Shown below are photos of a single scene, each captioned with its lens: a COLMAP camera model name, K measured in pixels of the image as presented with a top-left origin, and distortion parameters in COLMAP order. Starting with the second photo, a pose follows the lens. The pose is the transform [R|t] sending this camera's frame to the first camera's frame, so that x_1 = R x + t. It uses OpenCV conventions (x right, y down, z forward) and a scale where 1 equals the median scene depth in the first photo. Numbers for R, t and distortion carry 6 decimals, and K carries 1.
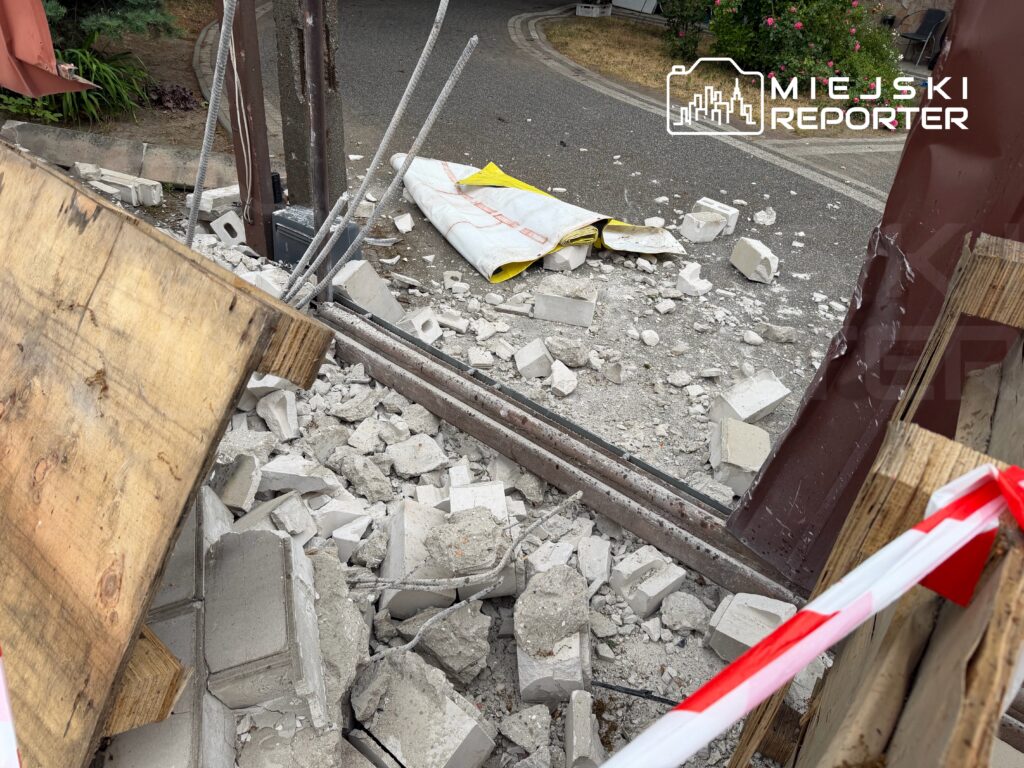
lens RADIAL K [[737.1, 0, 516.5], [0, 737.1, 403.6], [0, 0, 1]] dist [0.052003, -0.060347]
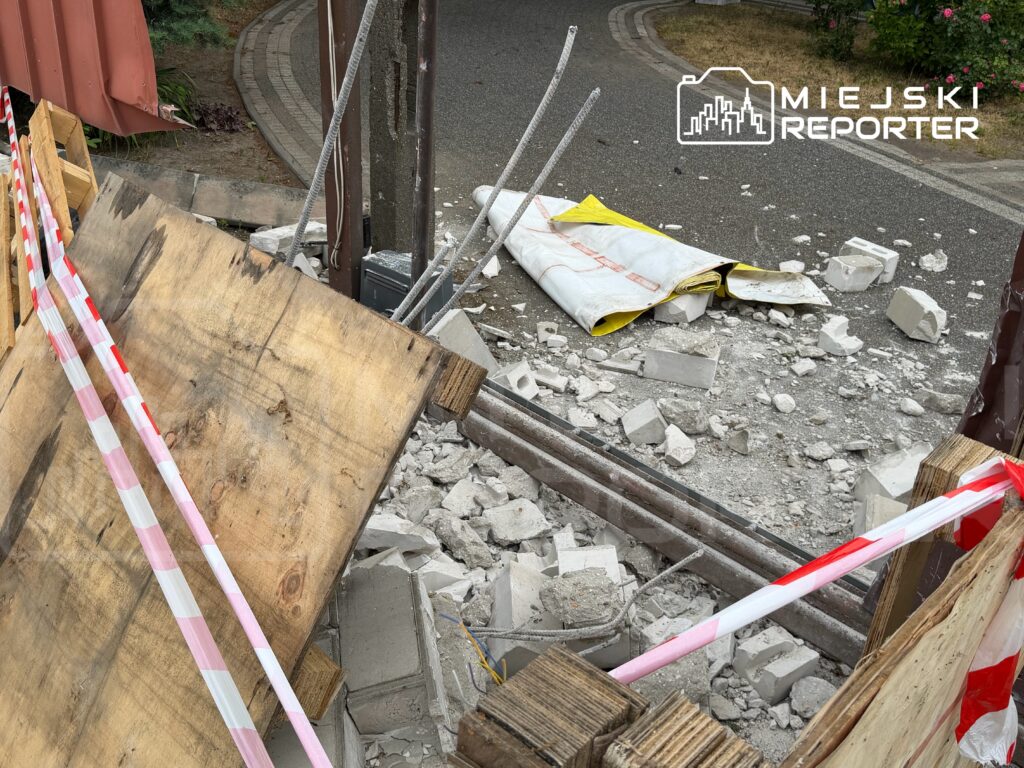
lens RADIAL K [[1012.2, 0, 521.8], [0, 1012.2, 388.4], [0, 0, 1]] dist [0.065538, 0.000000]
pose [[0.996322, 0.019267, -0.083489, -0.026866], [-0.028659, 0.993205, -0.112792, 0.045689], [0.080748, 0.114770, 0.990105, -0.235528]]
